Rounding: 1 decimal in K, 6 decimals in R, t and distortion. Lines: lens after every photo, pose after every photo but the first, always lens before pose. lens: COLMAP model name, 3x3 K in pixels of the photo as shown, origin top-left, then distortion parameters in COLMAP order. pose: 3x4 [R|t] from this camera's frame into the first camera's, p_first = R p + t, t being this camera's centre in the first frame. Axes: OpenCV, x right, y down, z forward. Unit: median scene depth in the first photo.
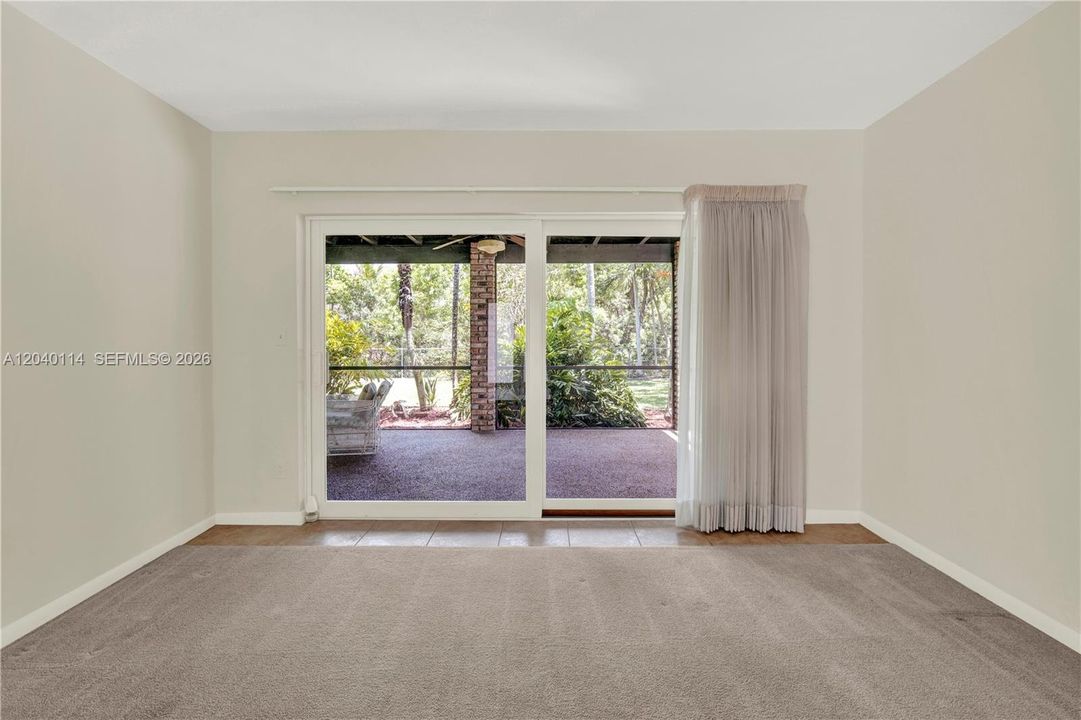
lens RADIAL K [[482.5, 0, 544.9], [0, 482.5, 340.6], [0, 0, 1]] dist [-0.012161, 0.000156]
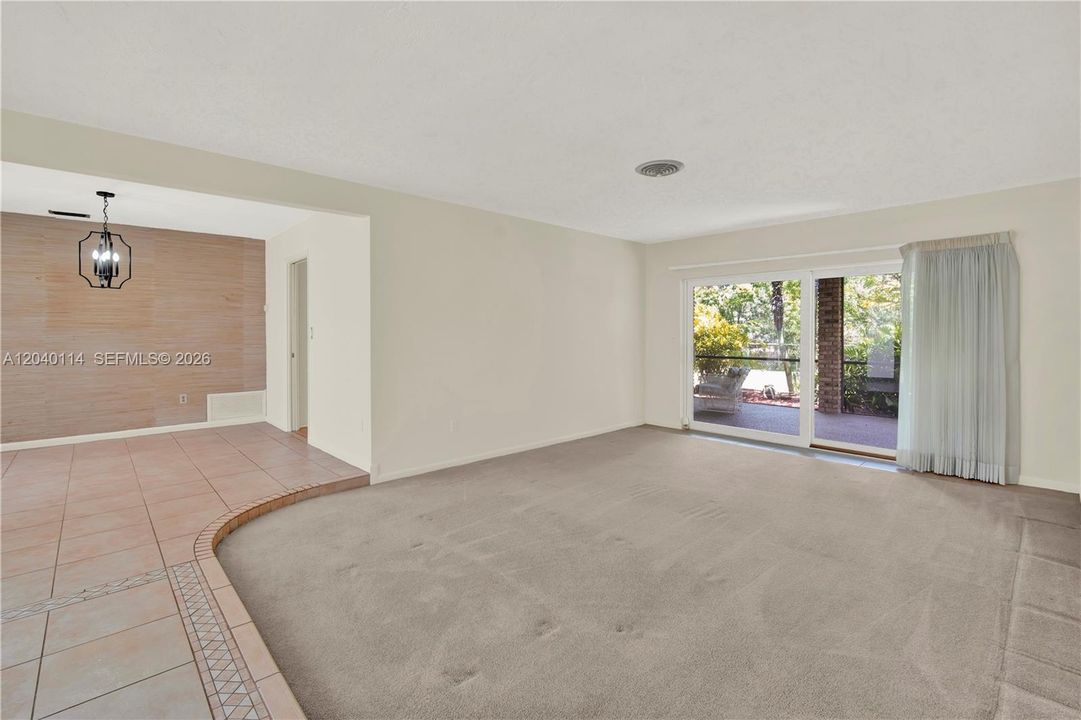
lens RADIAL K [[482.5, 0, 544.9], [0, 482.5, 340.6], [0, 0, 1]] dist [-0.012161, 0.000156]
pose [[0.685600, 0.013256, -0.727858, 0.273042], [-0.004594, 0.999893, 0.013884, -0.011776], [0.727964, -0.006175, 0.685587, -0.387960]]
